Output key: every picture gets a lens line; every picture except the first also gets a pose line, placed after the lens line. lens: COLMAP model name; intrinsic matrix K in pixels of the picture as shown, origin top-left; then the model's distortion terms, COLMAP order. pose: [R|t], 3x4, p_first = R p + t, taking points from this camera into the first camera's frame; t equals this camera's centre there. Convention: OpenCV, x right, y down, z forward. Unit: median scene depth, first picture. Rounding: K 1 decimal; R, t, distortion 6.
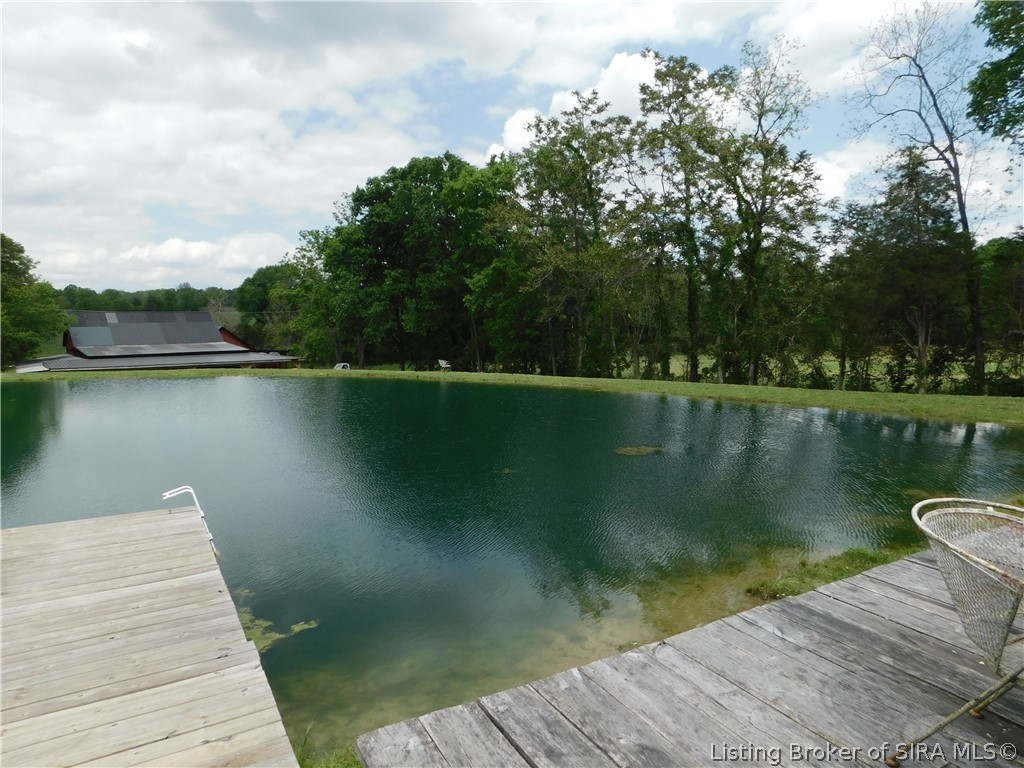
lens RADIAL K [[676.8, 0, 504.1], [0, 676.8, 375.3], [0, 0, 1]] dist [-0.060838, 0.047199]
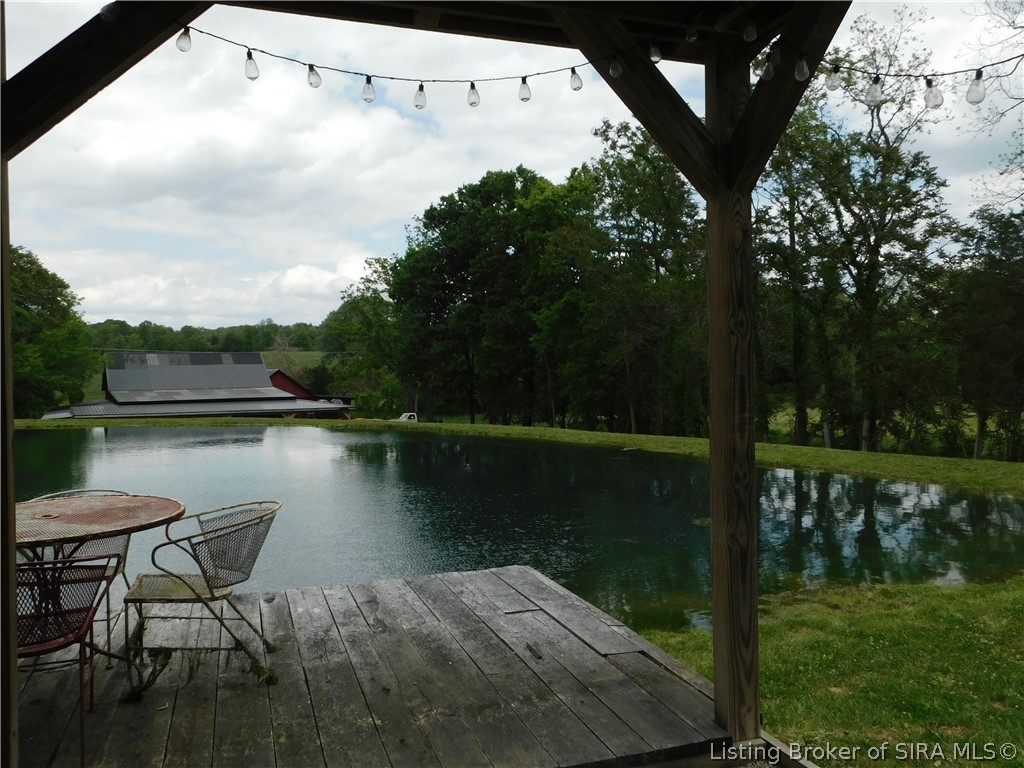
lens RADIAL K [[825.0, 0, 512.6], [0, 825.0, 387.4], [0, 0, 1]] dist [-0.022821, 0.038947]
pose [[0.987094, 0.006063, -0.160027, 0.081364], [-0.014131, 0.998683, -0.049328, -0.000960], [0.159517, 0.050953, 0.985879, -0.013357]]
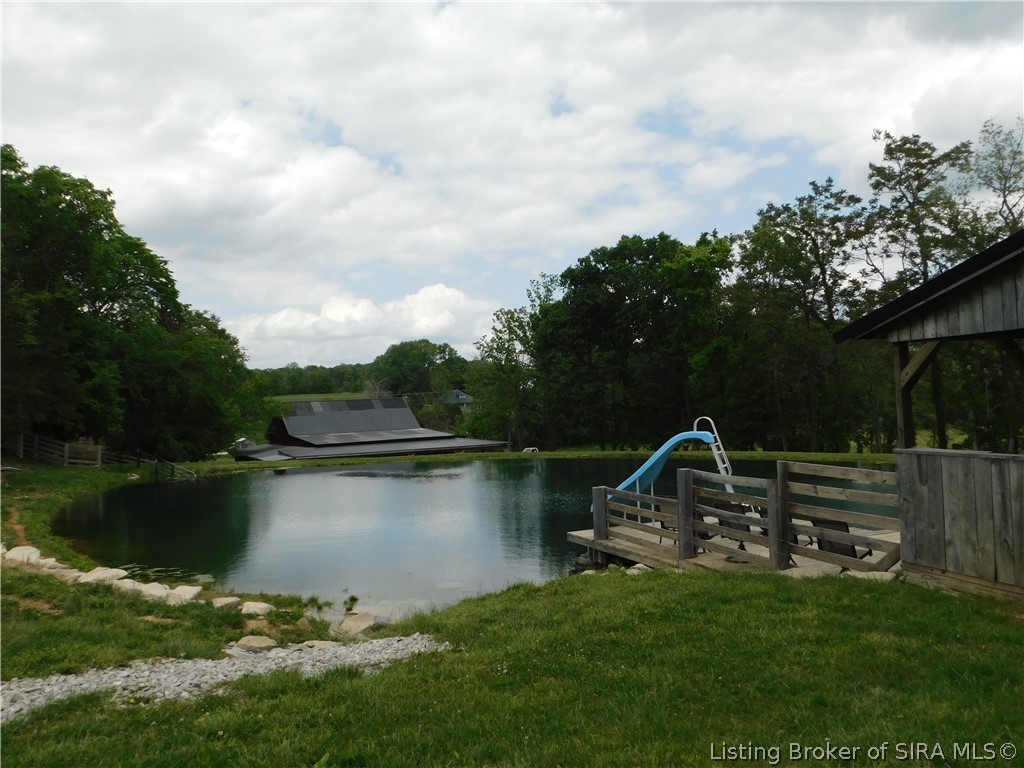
lens RADIAL K [[825.0, 0, 513.5], [0, 825.0, 389.6], [0, 0, 1]] dist [-0.022821, 0.038947]
pose [[0.987516, -0.030316, -0.154576, -0.121606], [0.016580, 0.995858, -0.089394, 0.006294], [0.156646, 0.085715, 0.983928, -0.230958]]
